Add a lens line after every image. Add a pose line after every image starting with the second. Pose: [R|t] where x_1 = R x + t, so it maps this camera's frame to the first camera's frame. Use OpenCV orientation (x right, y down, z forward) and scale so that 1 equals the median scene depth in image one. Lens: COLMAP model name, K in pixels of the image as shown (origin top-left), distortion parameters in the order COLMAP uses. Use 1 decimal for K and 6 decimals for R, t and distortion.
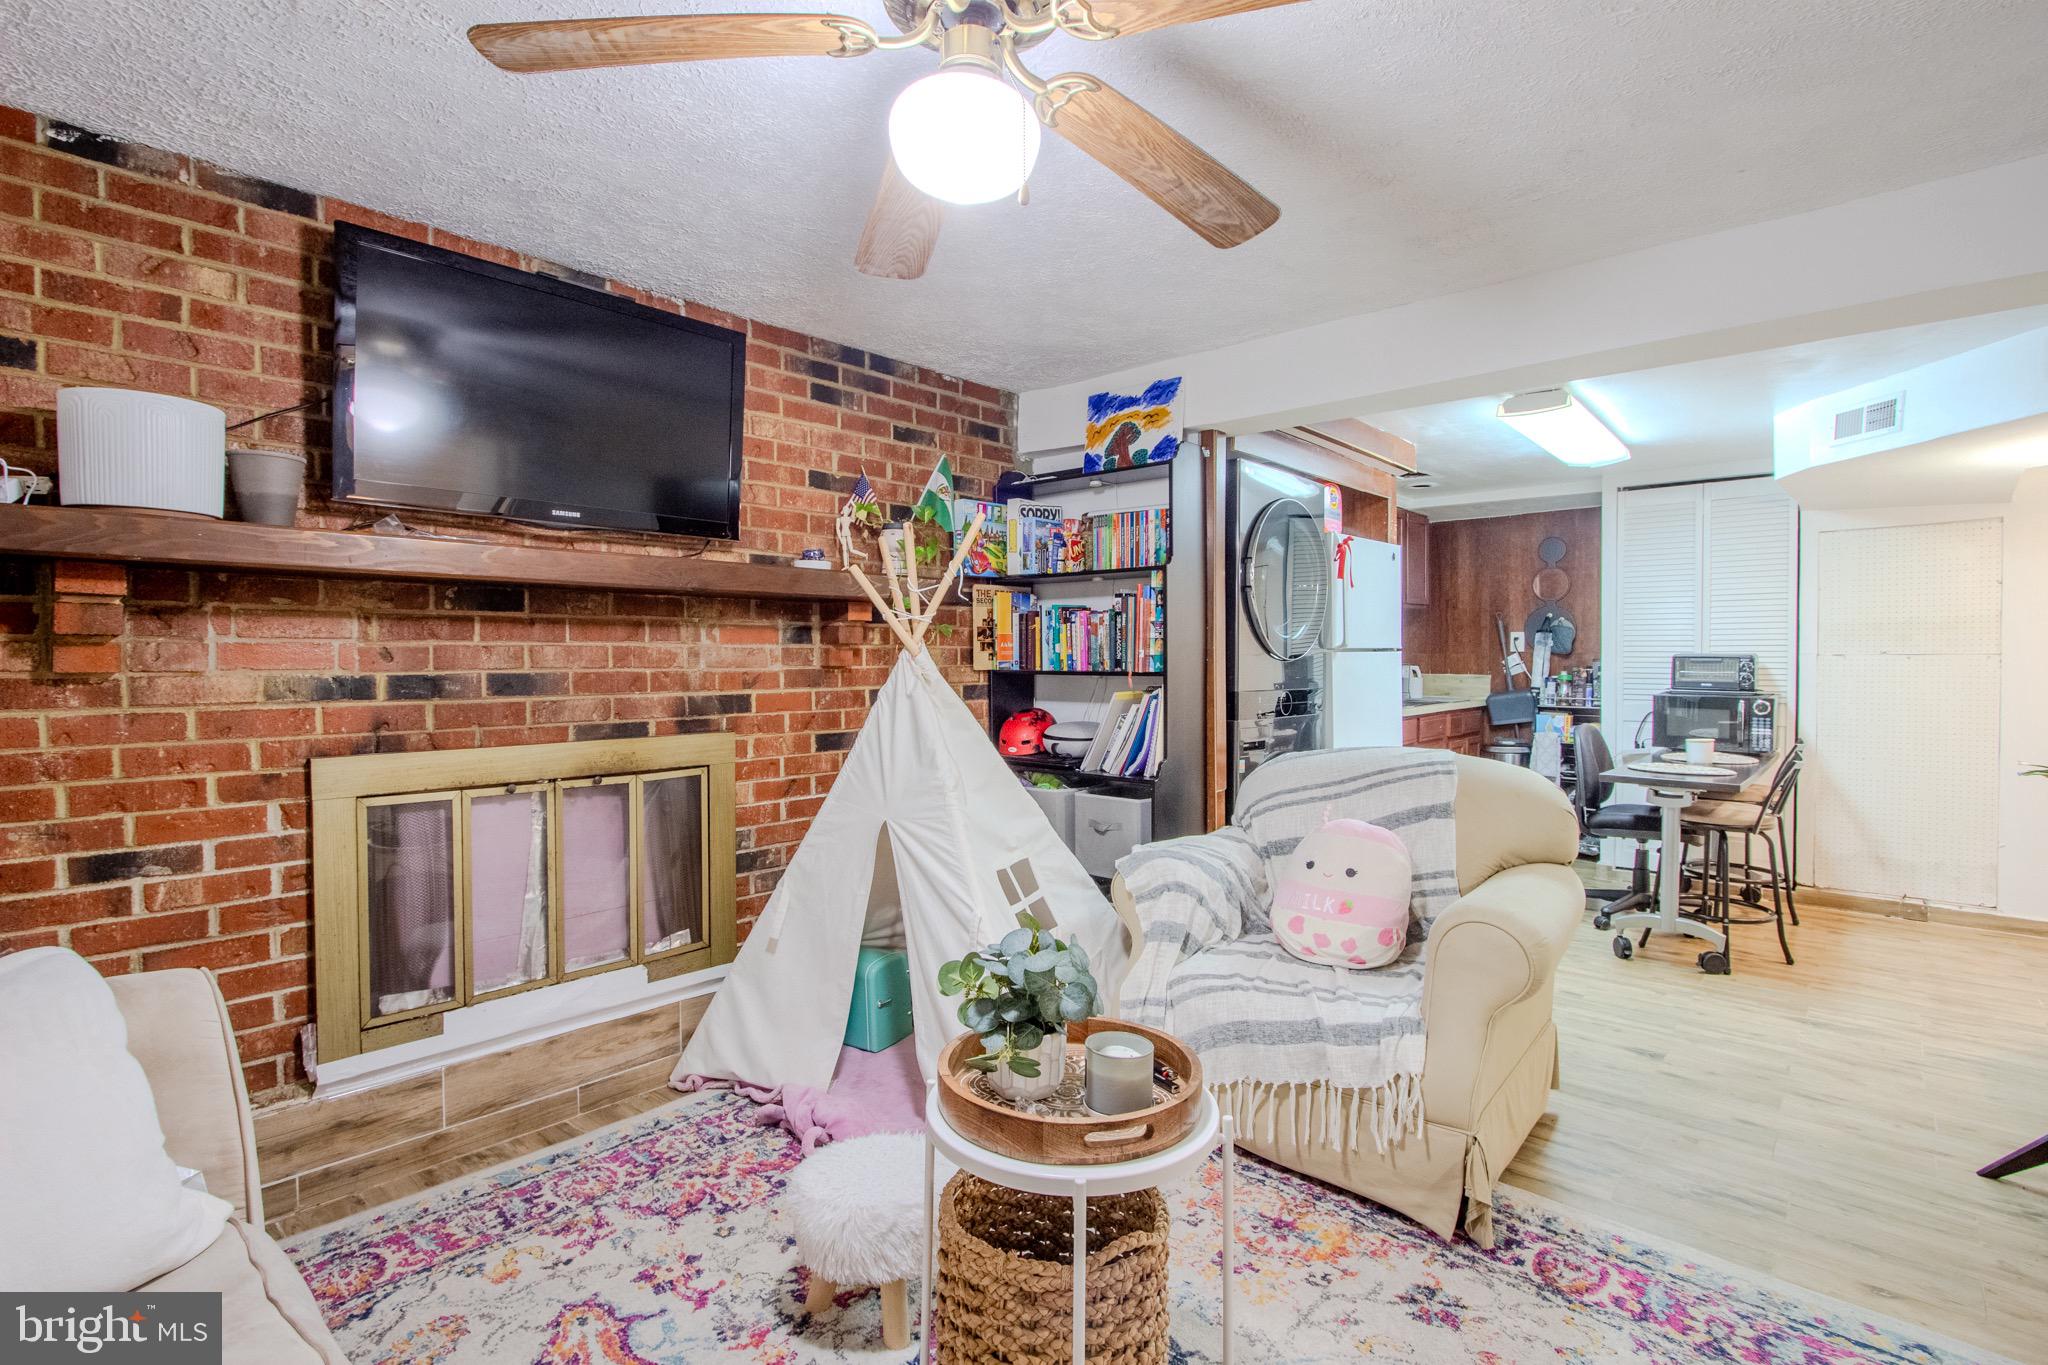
lens RADIAL K [[962.4, 0, 1054.4], [0, 962.4, 675.8], [0, 0, 1]] dist [-0.002001, -0.000263]
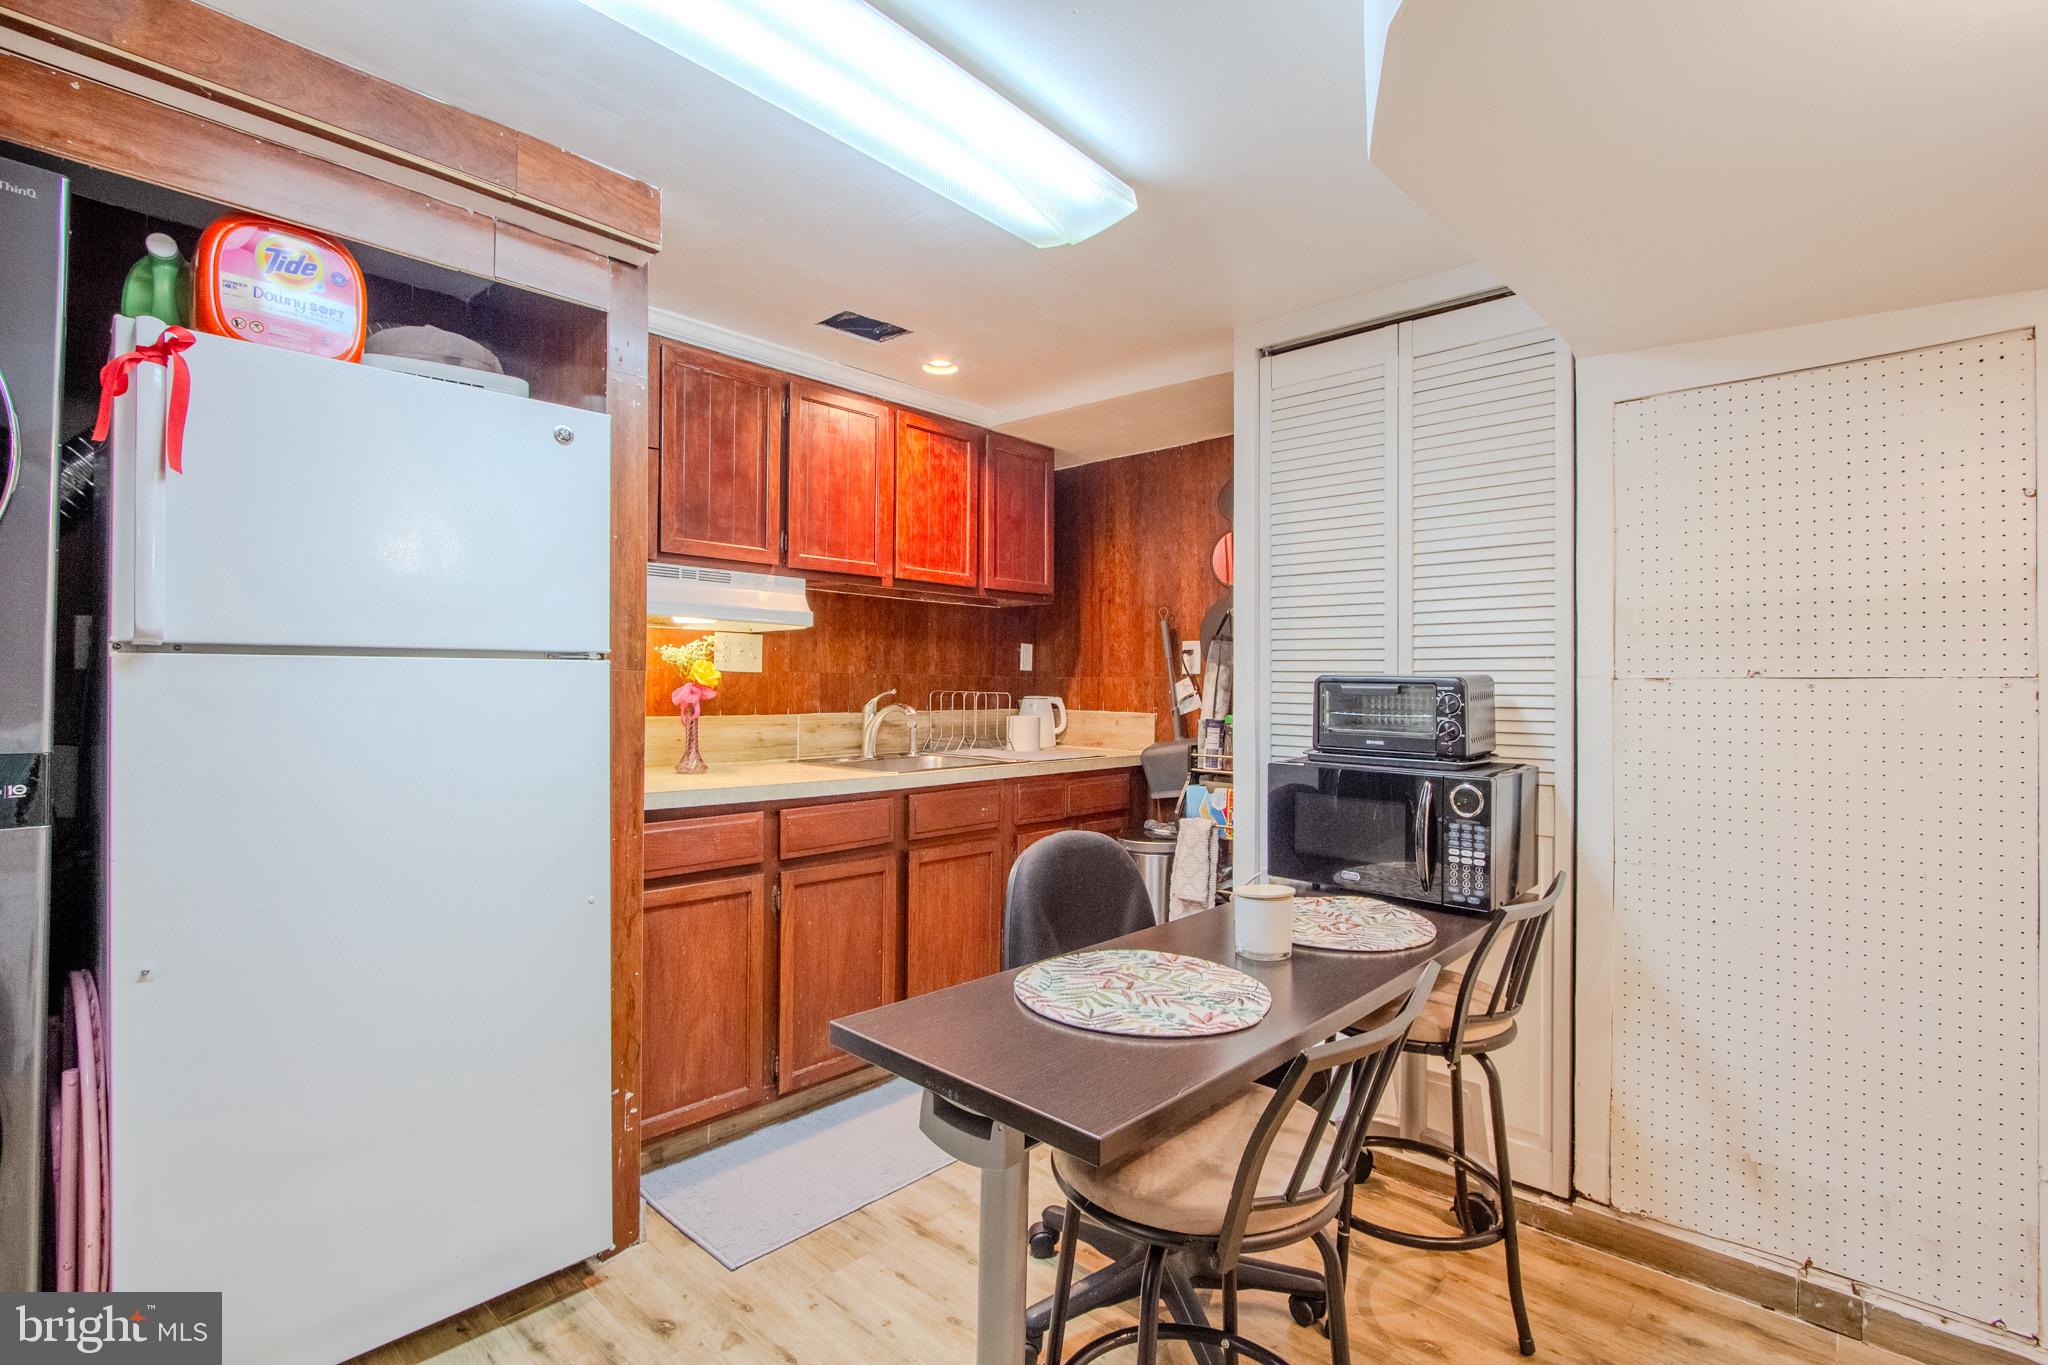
lens RADIAL K [[951.5, 0, 1028.3], [0, 951.5, 676.1], [0, 0, 1]] dist [-0.017728, 0.002753]
pose [[0.999653, 0.009106, -0.024717, 0.508124], [-0.009860, 0.999485, -0.030532, -0.006547], [0.024426, 0.030765, 0.999228, 0.530057]]
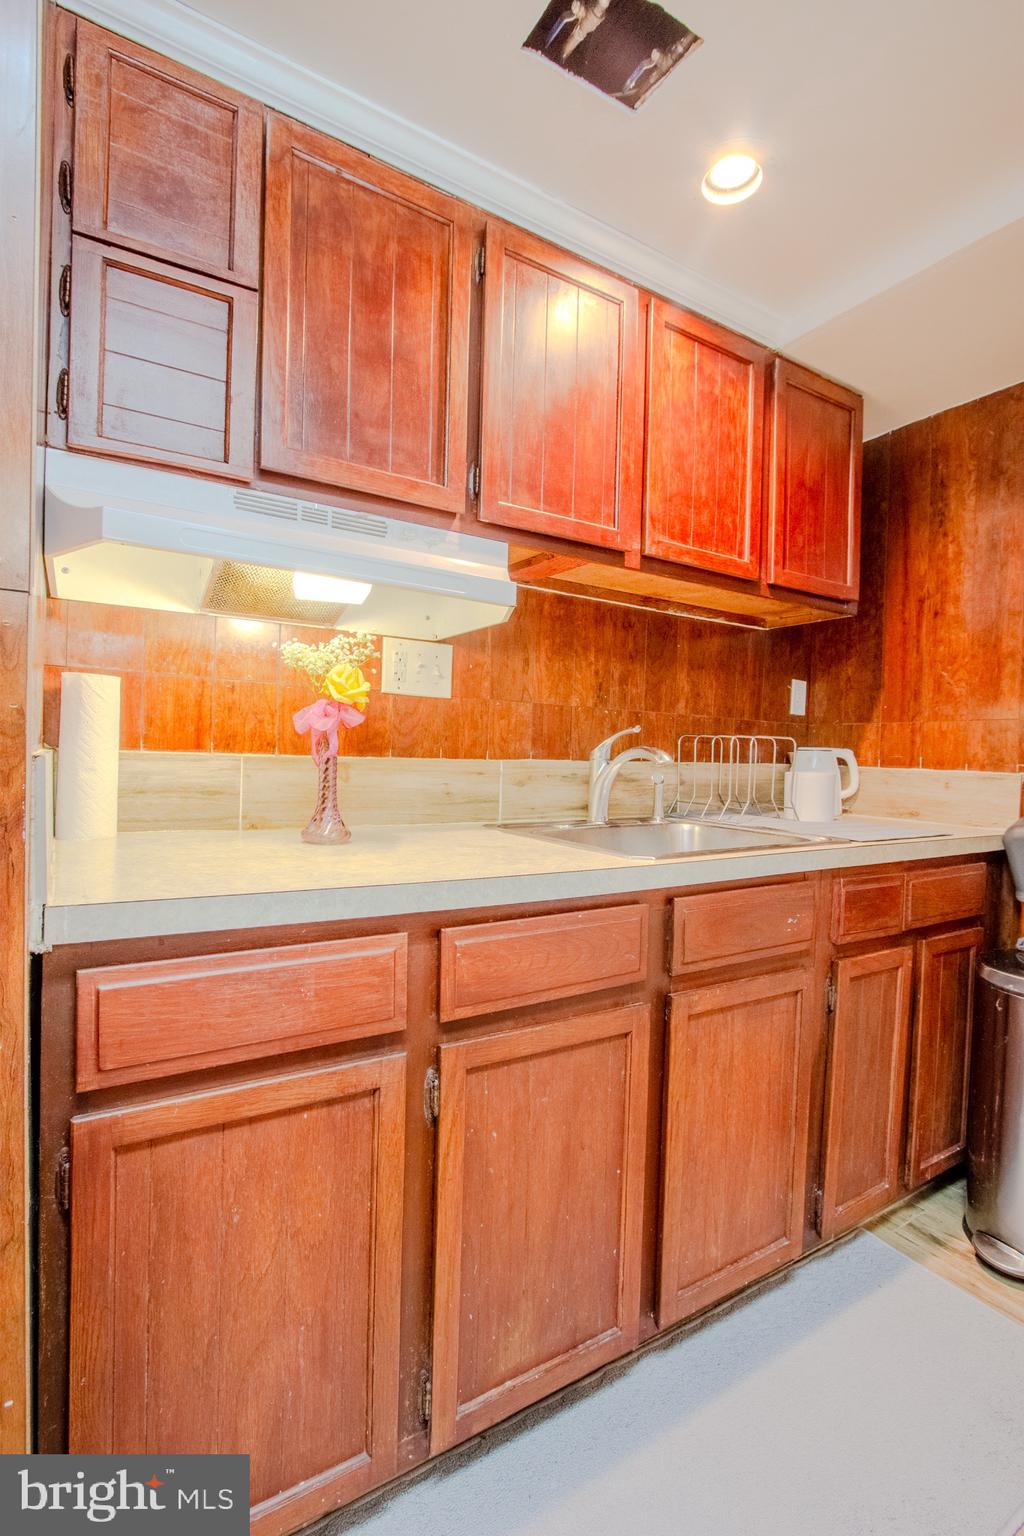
lens RADIAL K [[713.6, 0, 501.4], [0, 713.6, 766.5], [0, 0, 1]] dist [-0.017728, 0.002753]
pose [[0.953716, 0.031031, -0.299105, 0.437449], [-0.032623, 0.999468, -0.000332, 0.004988], [0.298935, 0.010074, 0.954220, 0.853396]]
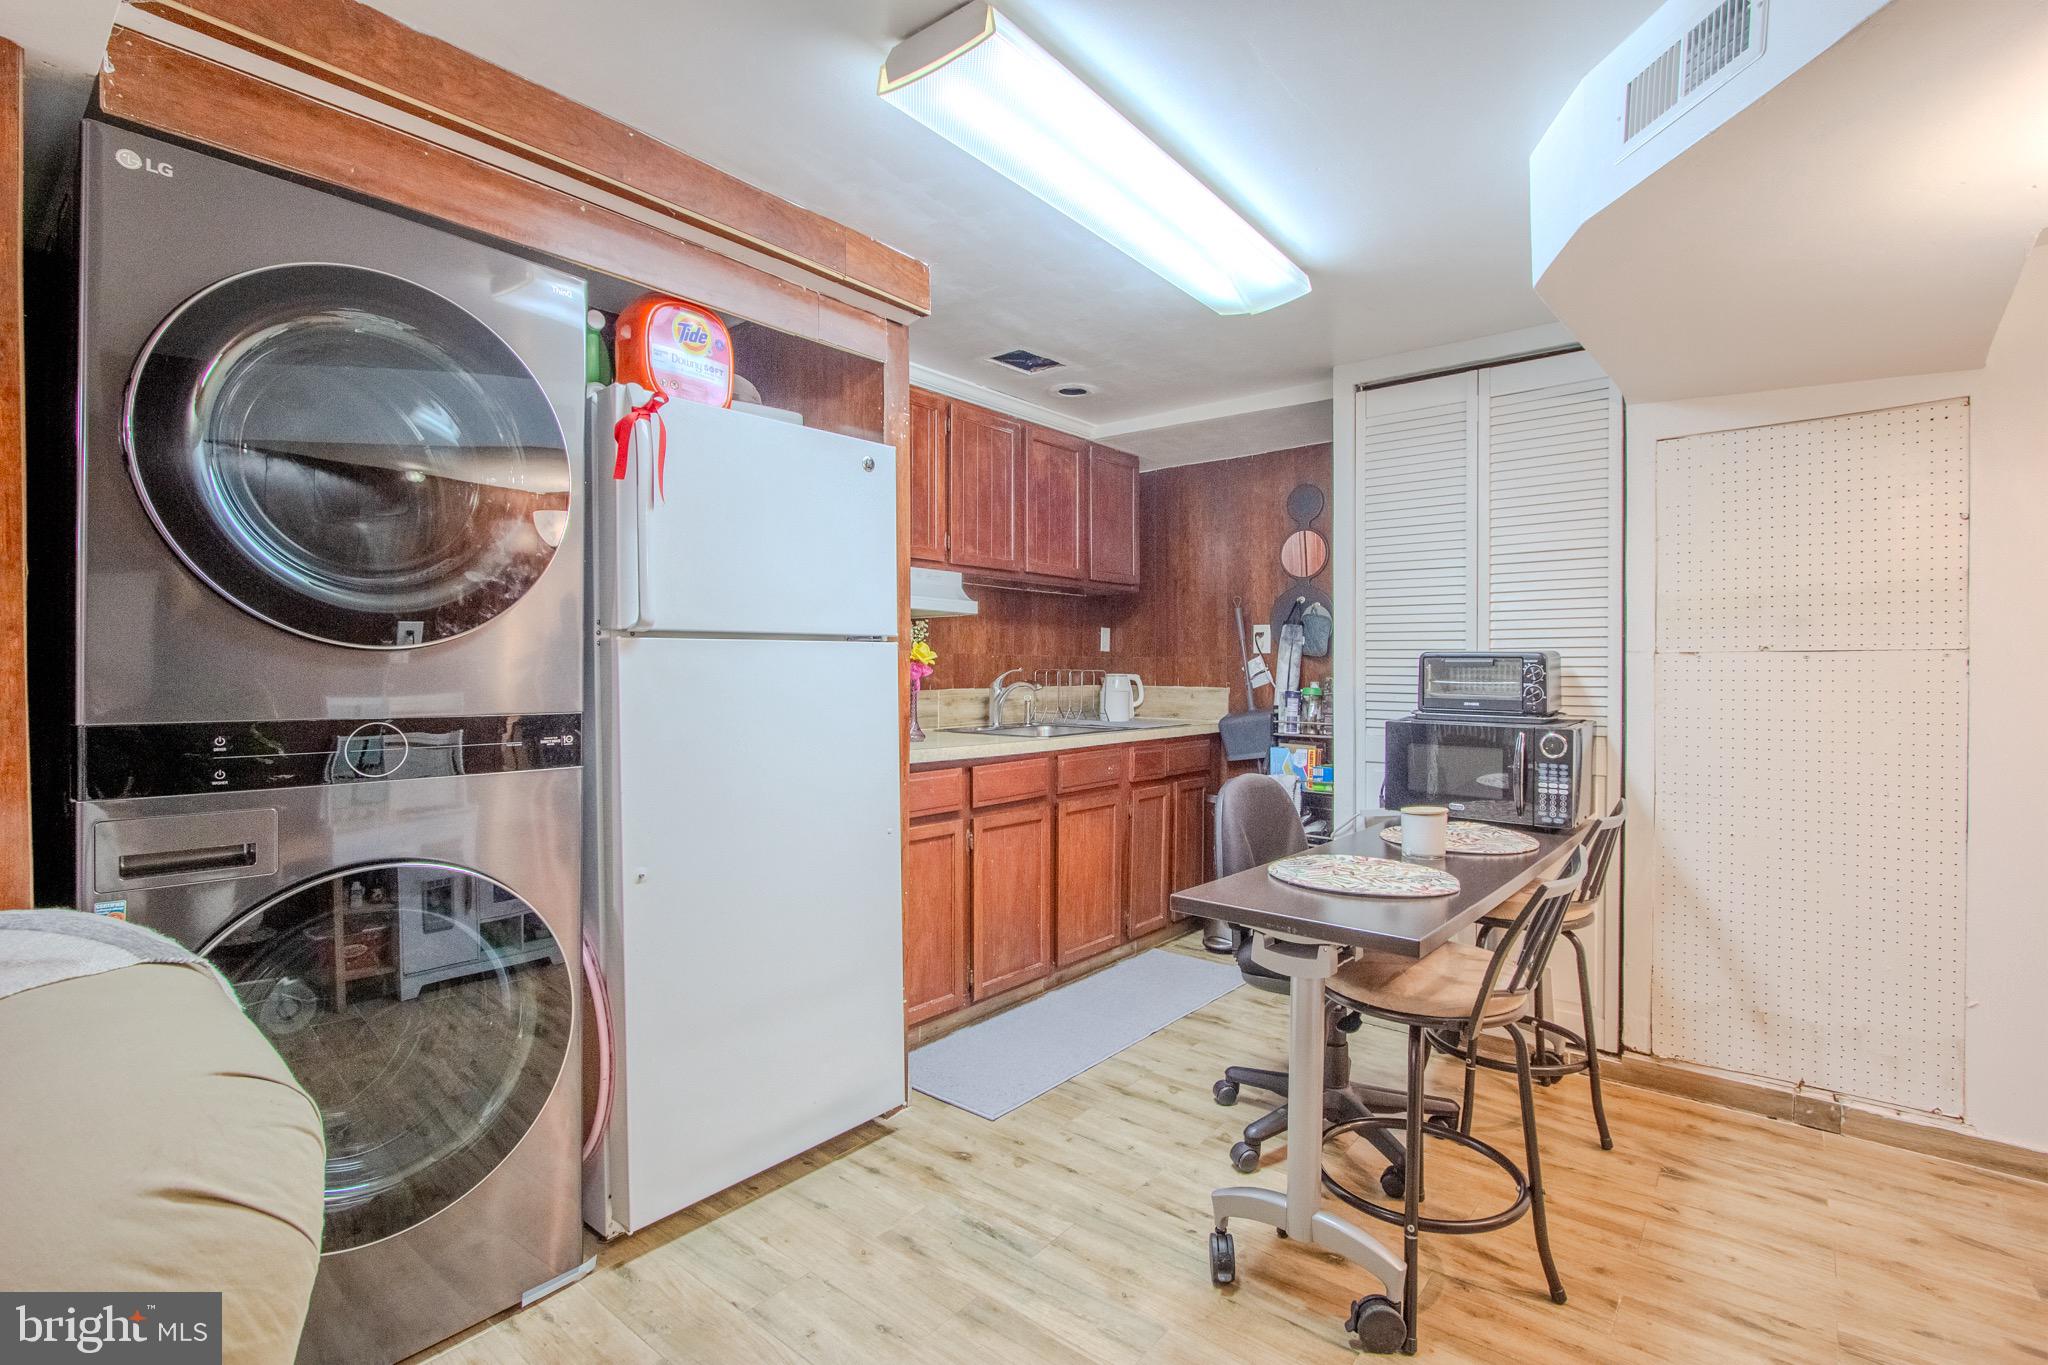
lens RADIAL K [[949.7, 0, 1032.0], [0, 949.7, 677.8], [0, 0, 1]] dist [-0.016137, 0.001616]
pose [[0.999617, 0.002435, 0.027552, 0.383898], [-0.002117, 0.999931, -0.011593, 0.000553], [-0.027578, 0.011531, 0.999553, 0.422053]]
